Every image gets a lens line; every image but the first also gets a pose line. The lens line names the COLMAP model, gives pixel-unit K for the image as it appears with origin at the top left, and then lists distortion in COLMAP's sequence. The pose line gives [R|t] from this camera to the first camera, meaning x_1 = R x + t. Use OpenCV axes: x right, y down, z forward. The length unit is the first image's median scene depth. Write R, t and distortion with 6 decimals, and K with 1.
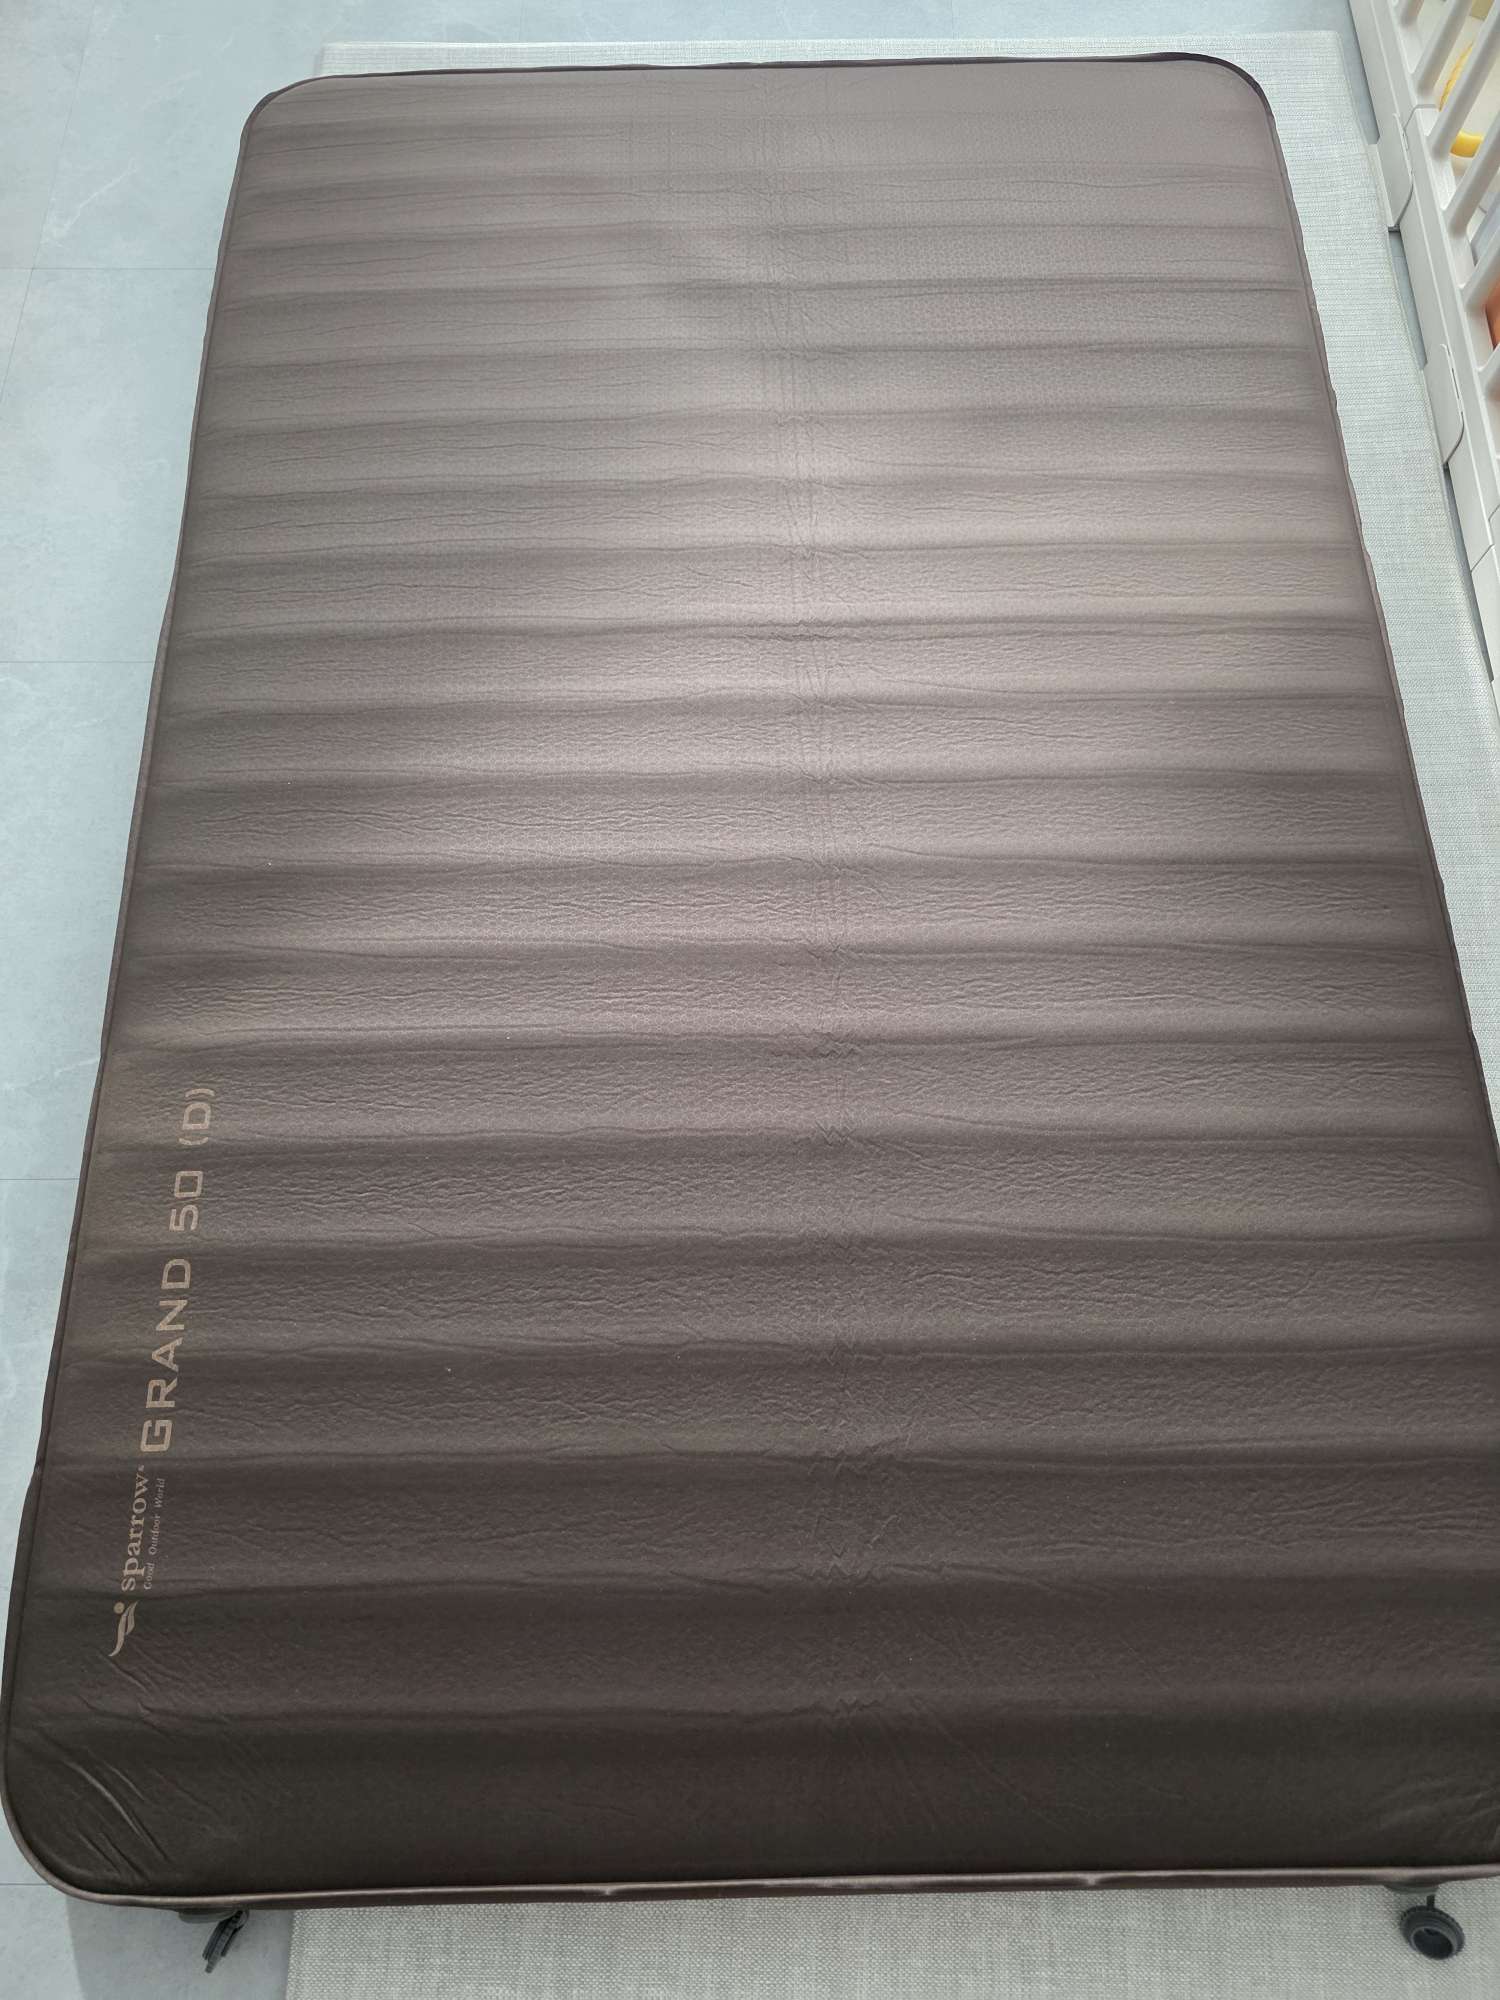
lens RADIAL K [[1353.5, 0, 808.9], [0, 1353.5, 991.4], [0, 0, 1]] dist [0.033085, -0.026772]
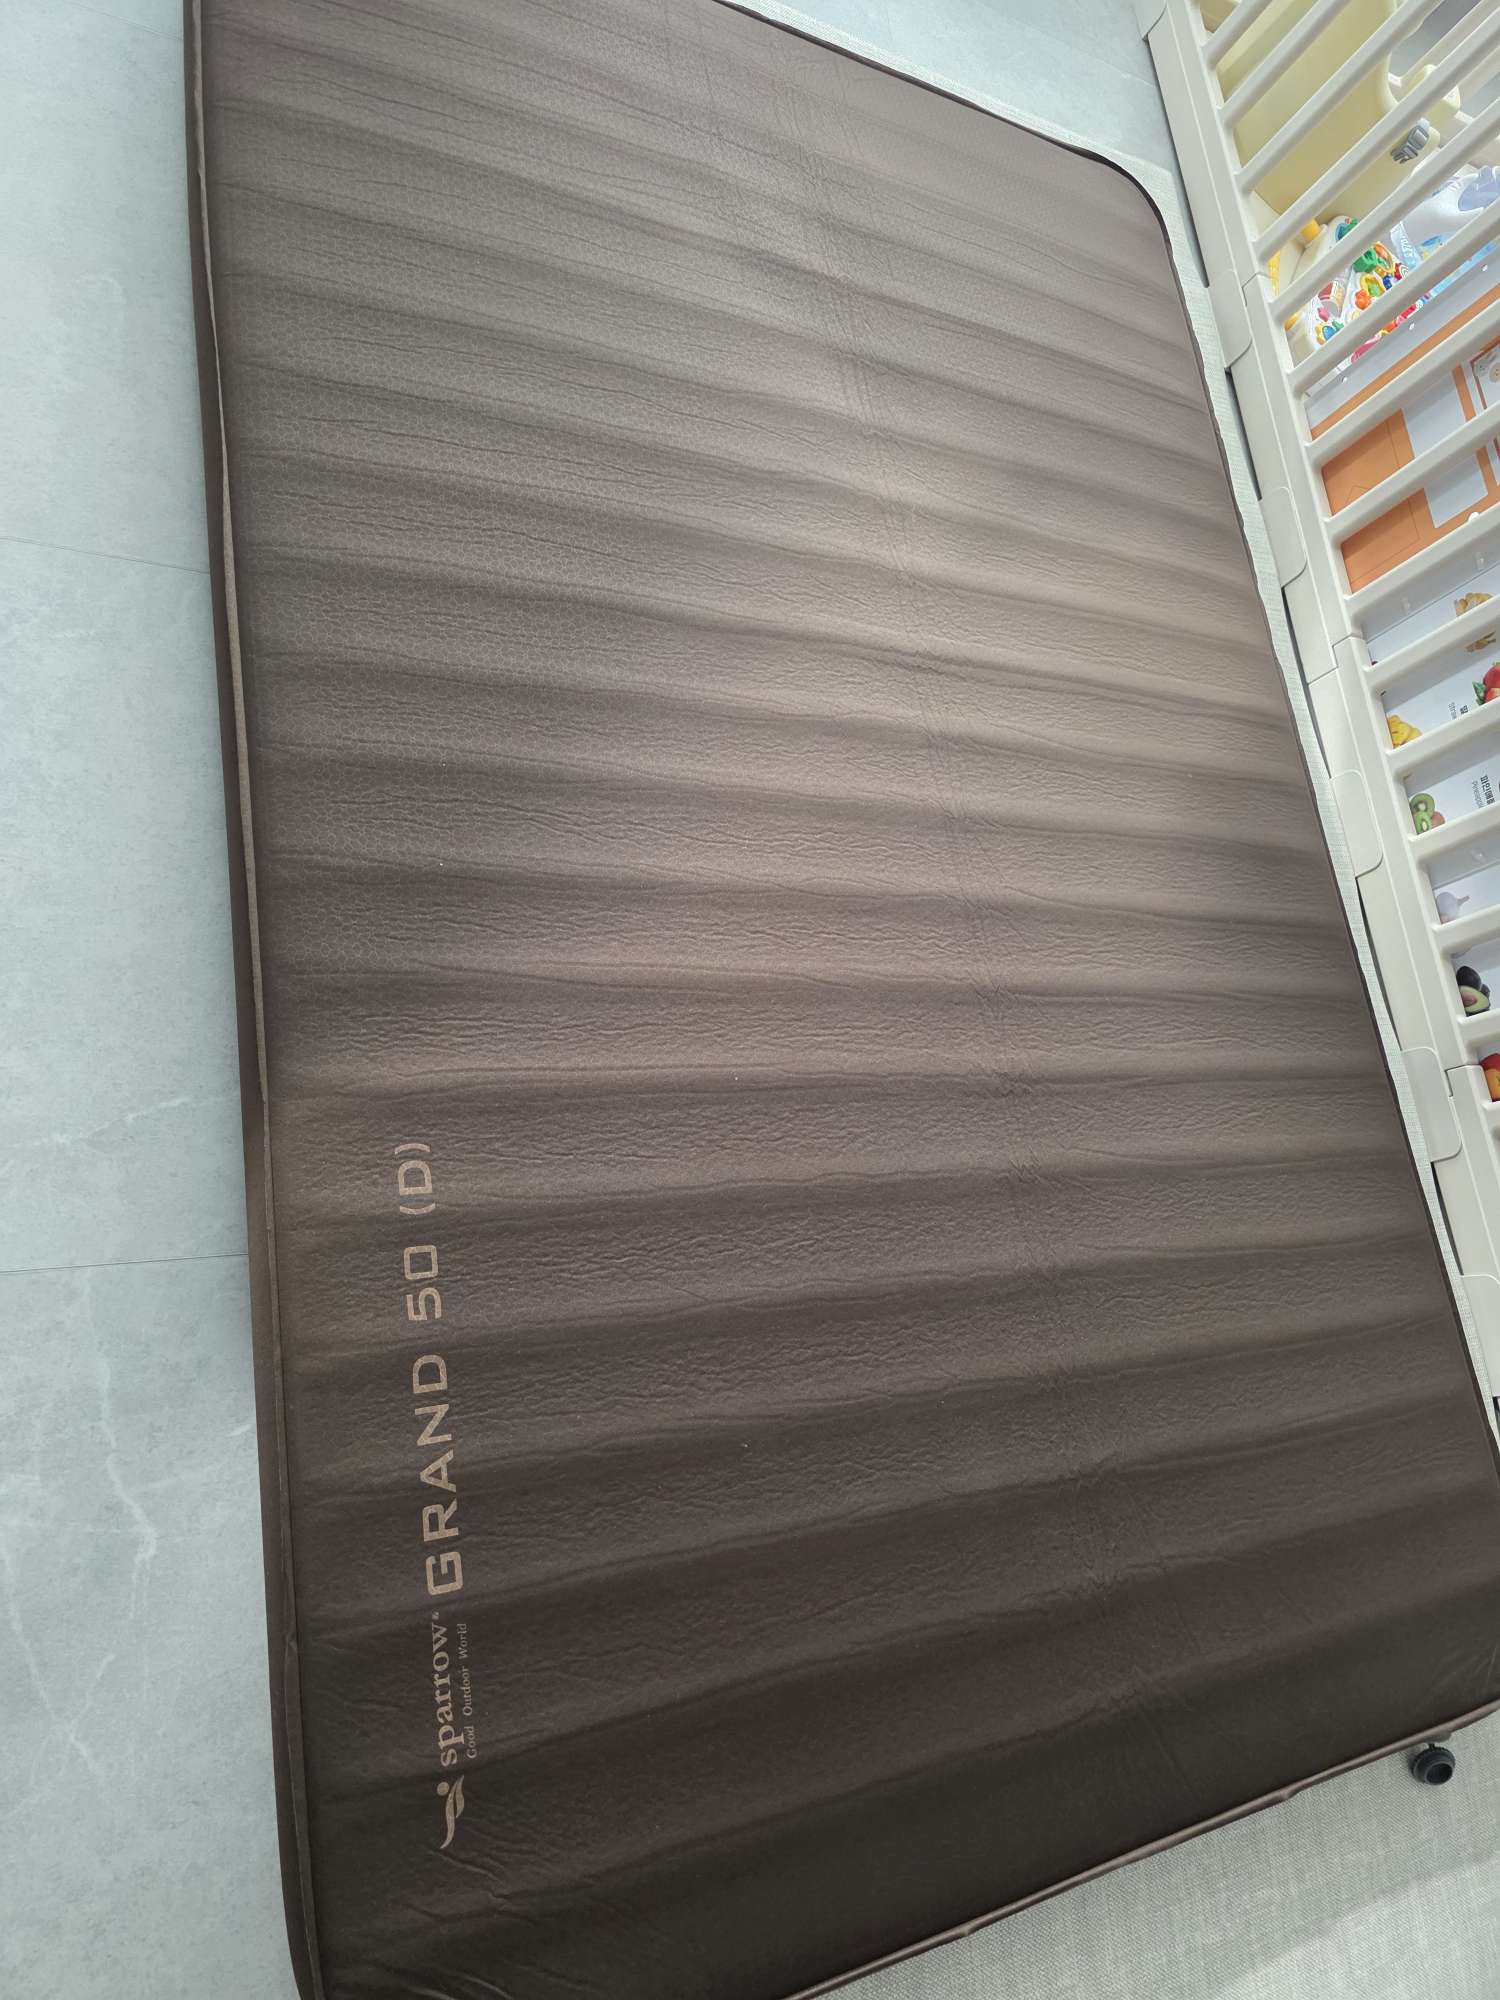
lens RADIAL K [[1353.5, 0, 747.9], [0, 1353.5, 994.9], [0, 0, 1]] dist [0.033085, -0.026772]
pose [[0.867280, 0.025349, 0.497176, -0.671305], [-0.053511, 0.997663, 0.042478, -0.062150], [-0.494937, -0.063444, 0.866609, 0.197537]]
